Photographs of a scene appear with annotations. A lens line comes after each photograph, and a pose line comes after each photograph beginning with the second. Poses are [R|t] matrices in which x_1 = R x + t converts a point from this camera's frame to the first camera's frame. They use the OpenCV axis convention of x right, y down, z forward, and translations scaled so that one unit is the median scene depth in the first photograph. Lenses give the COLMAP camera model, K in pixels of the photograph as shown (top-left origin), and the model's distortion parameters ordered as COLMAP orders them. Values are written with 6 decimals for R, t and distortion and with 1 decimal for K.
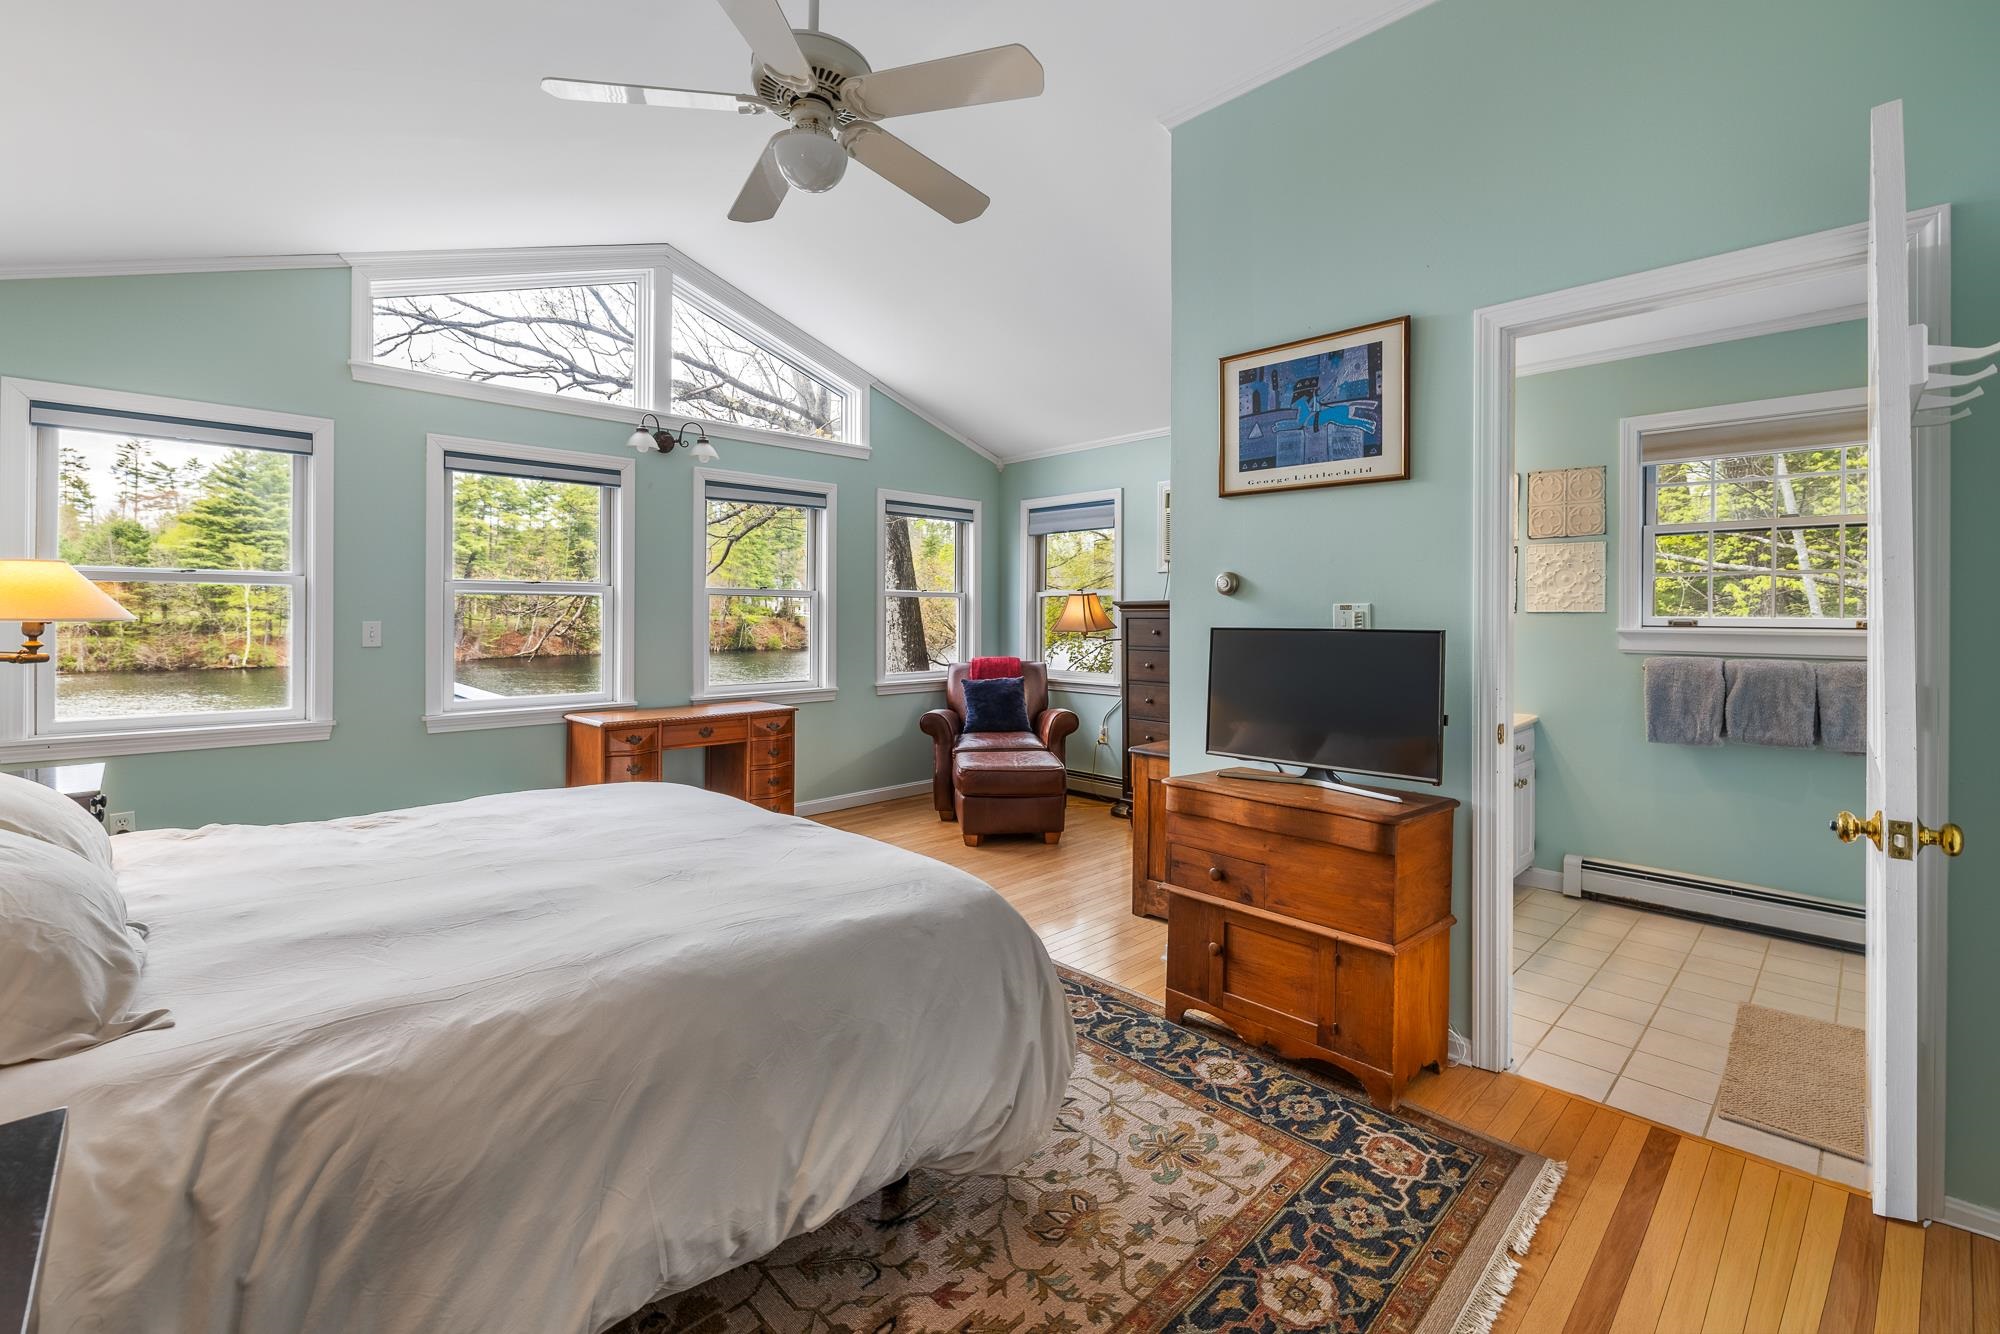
lens RADIAL K [[854.6, 0, 1004.7], [0, 854.6, 617.3], [0, 0, 1]] dist [-0.001794, 0.000092]
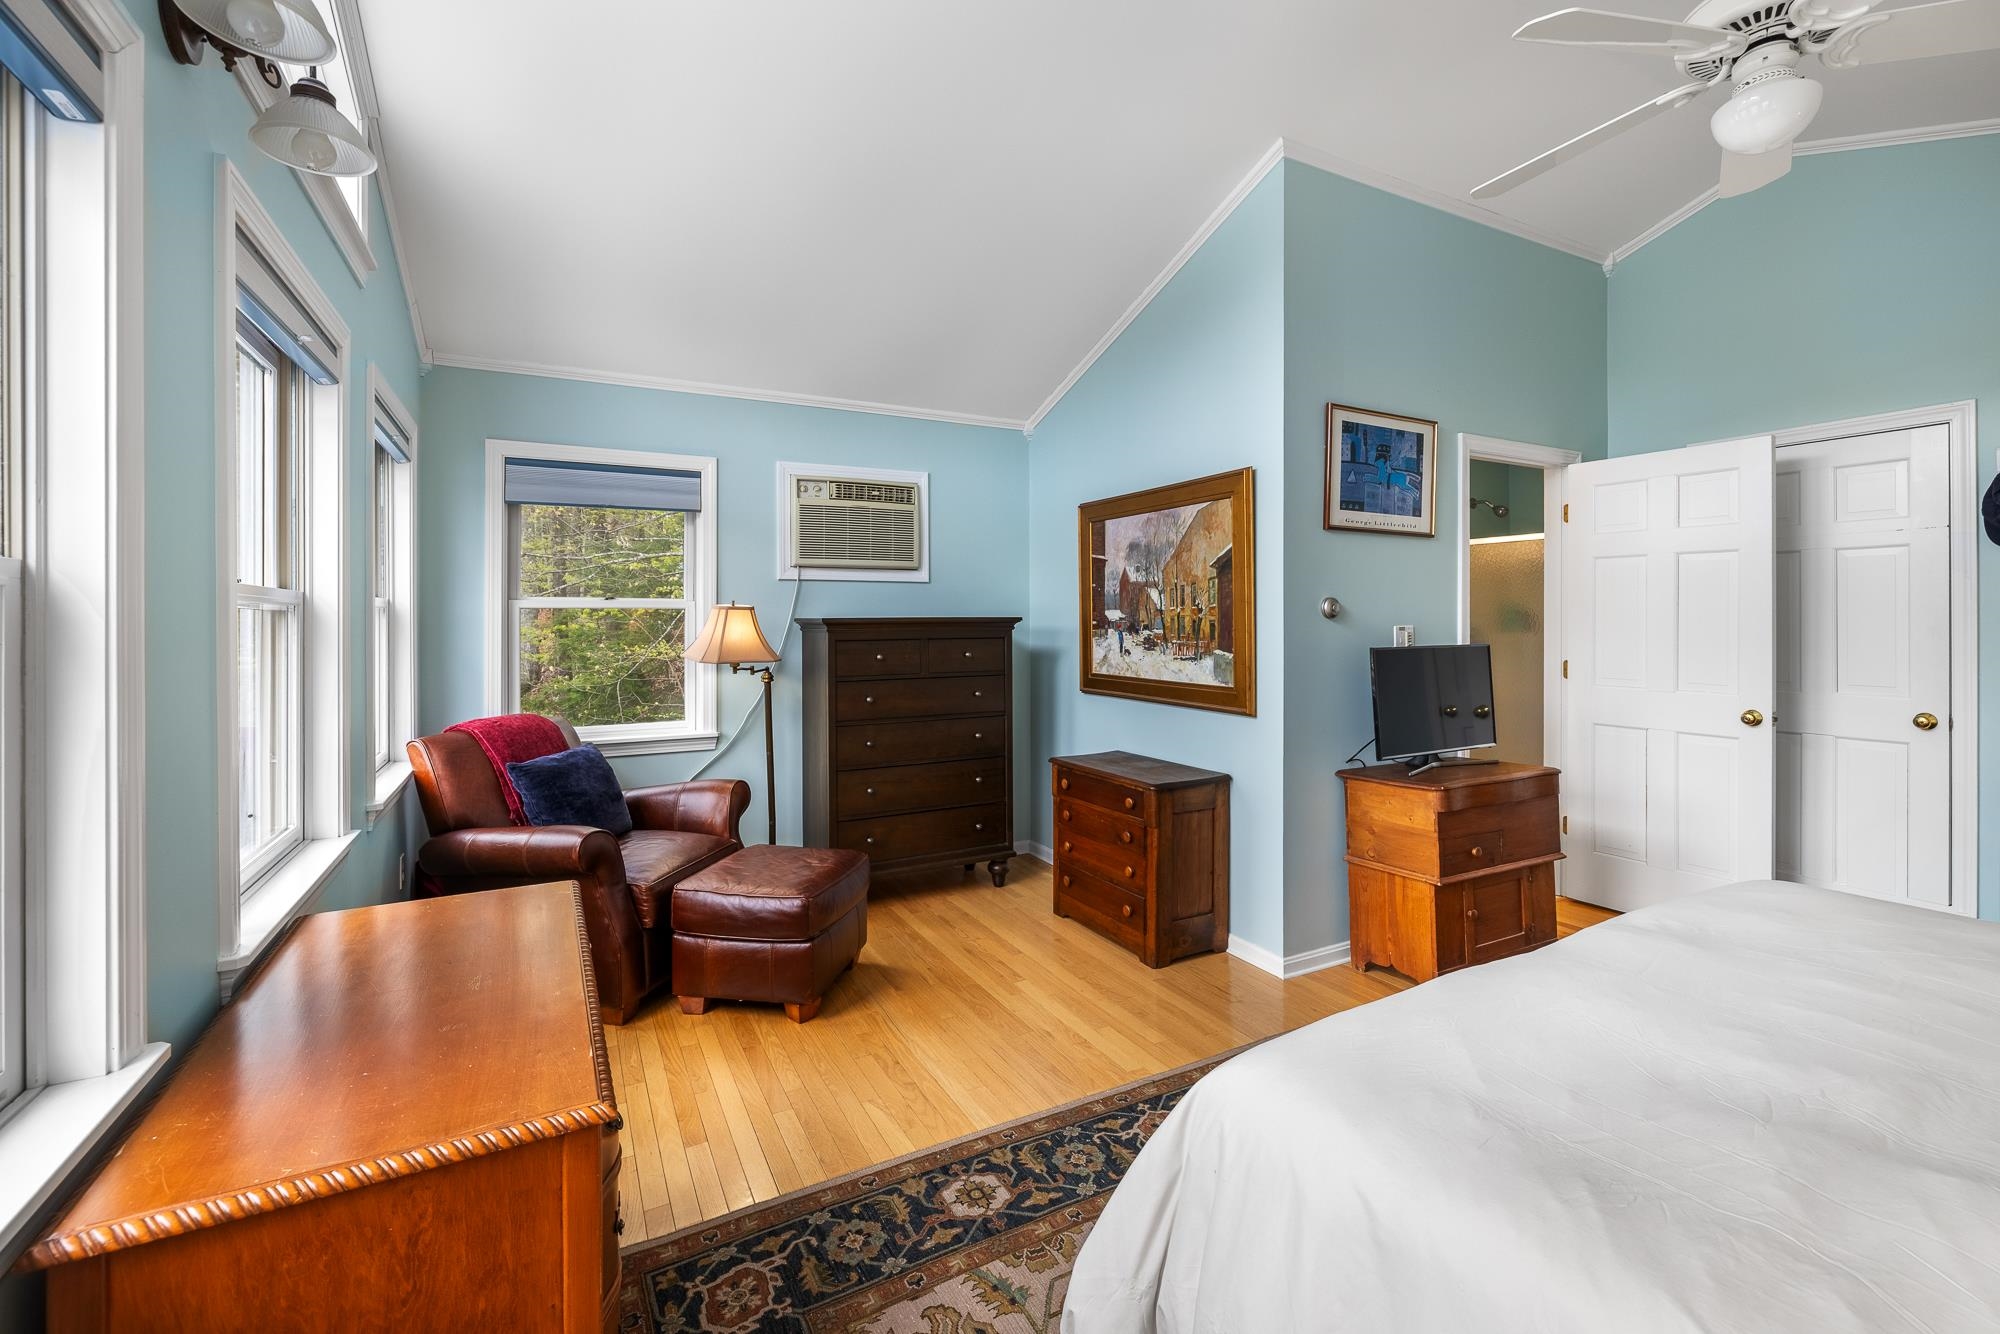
lens RADIAL K [[862.8, 0, 999.6], [0, 862.8, 624.6], [0, 0, 1]] dist [0.000115, -0.000023]
pose [[0.285615, -0.010294, 0.958289, -0.935588], [0.009031, 0.999927, 0.008049, -0.030949], [-0.958302, 0.006356, 0.285687, 1.093831]]
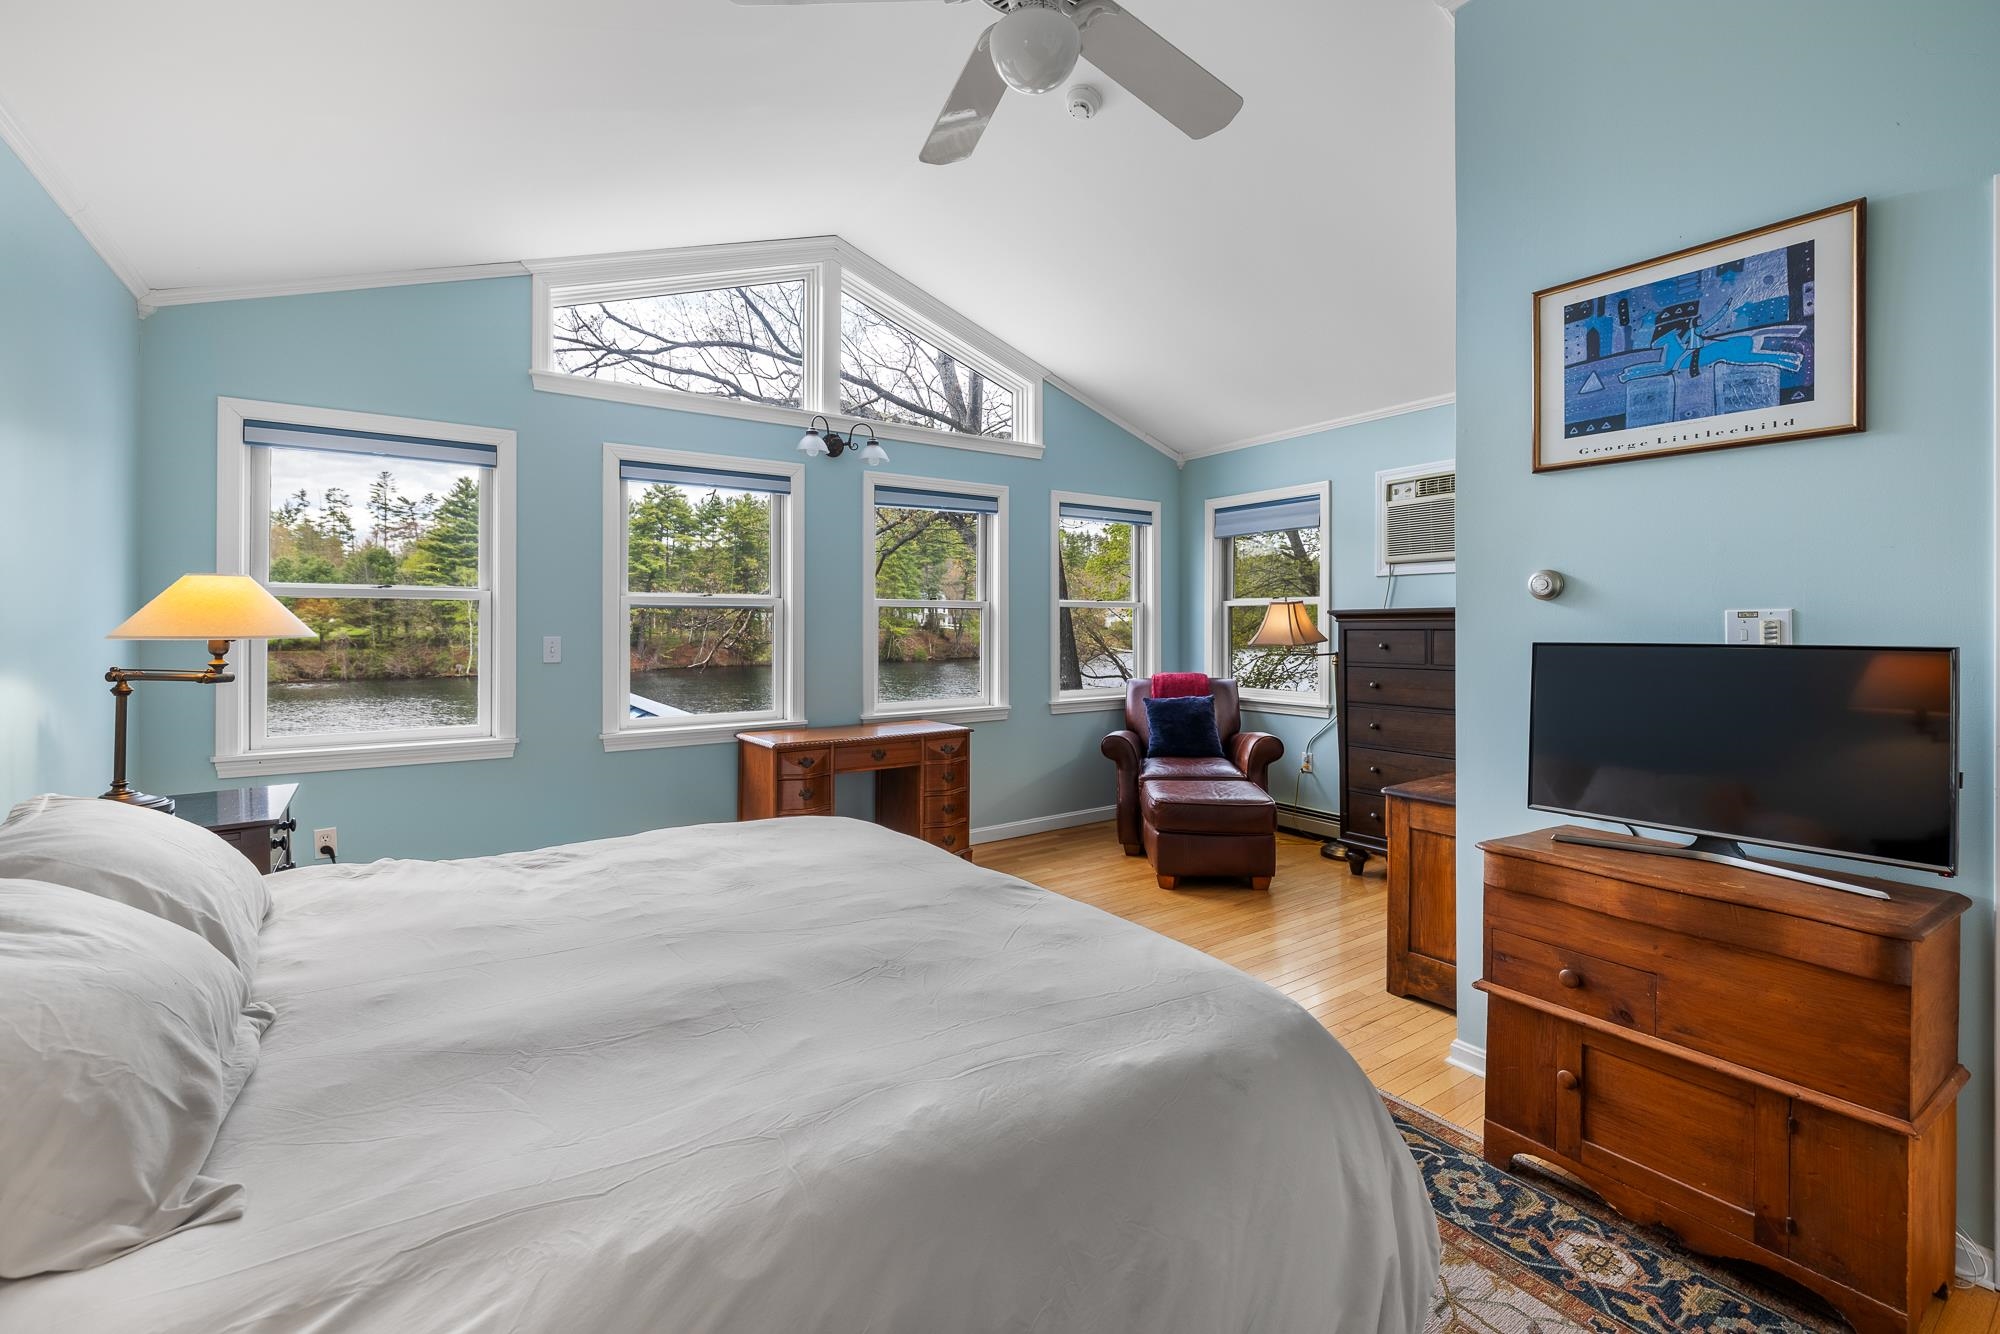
lens RADIAL K [[850.2, 0, 1000.6], [0, 850.2, 625.7], [0, 0, 1]] dist [-0.001053, -0.000135]
pose [[0.985822, -0.004998, -0.167718, -0.094596], [0.004372, 0.999982, -0.004106, -0.001822], [0.167736, 0.003315, 0.985826, 0.166082]]
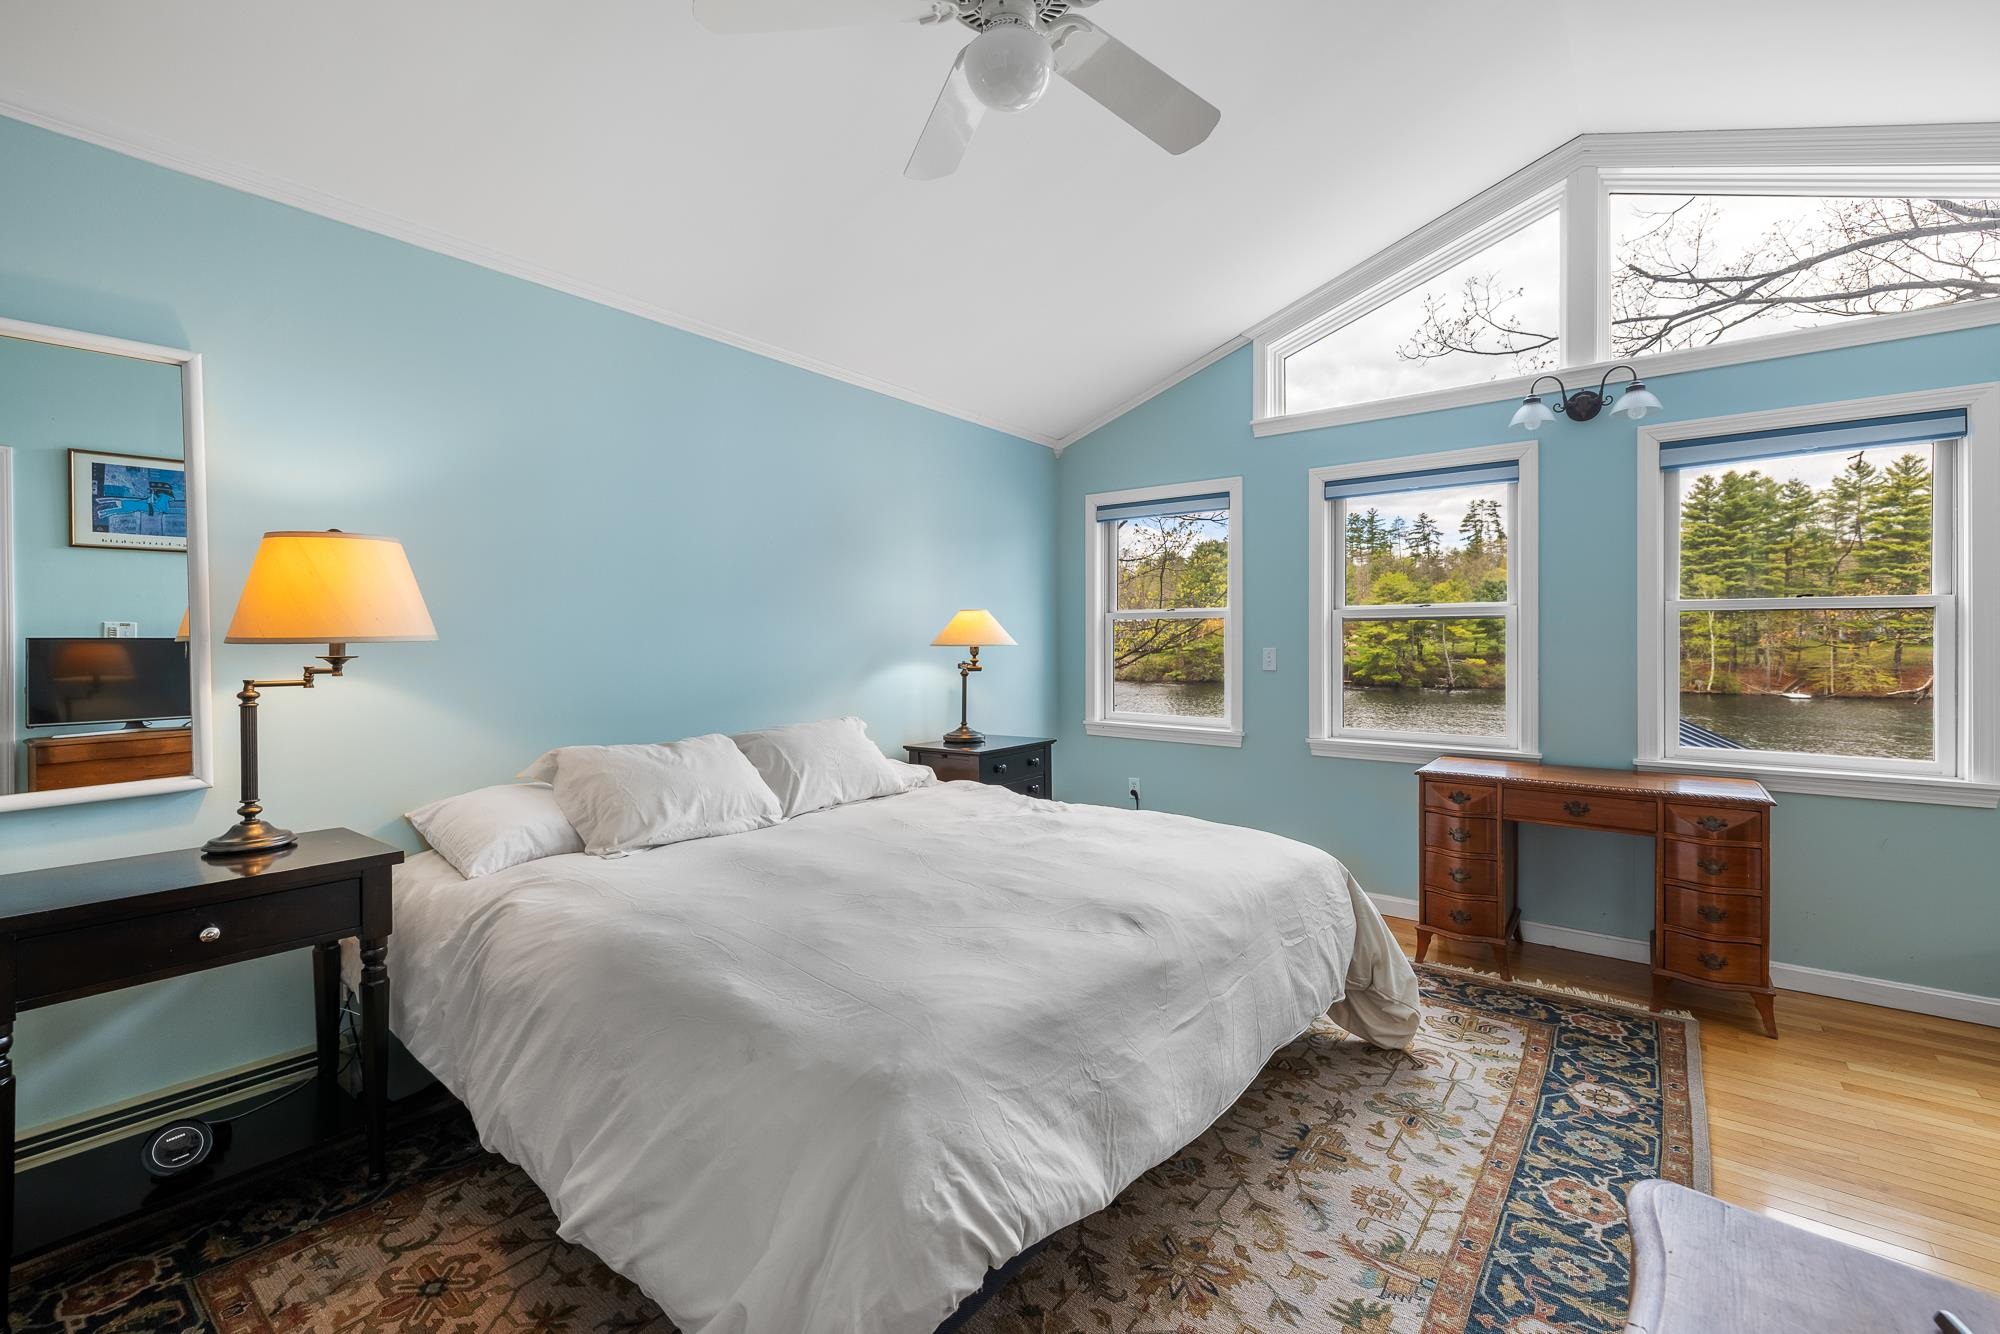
lens RADIAL K [[845.1, 0, 1006.0], [0, 845.1, 641.3], [0, 0, 1]] dist [-0.001997, -0.000140]
pose [[0.132560, -0.002702, -0.991171, 0.403465], [-0.001312, 0.999995, -0.002901, -0.000254], [0.991174, 0.001685, 0.132556, 0.655664]]
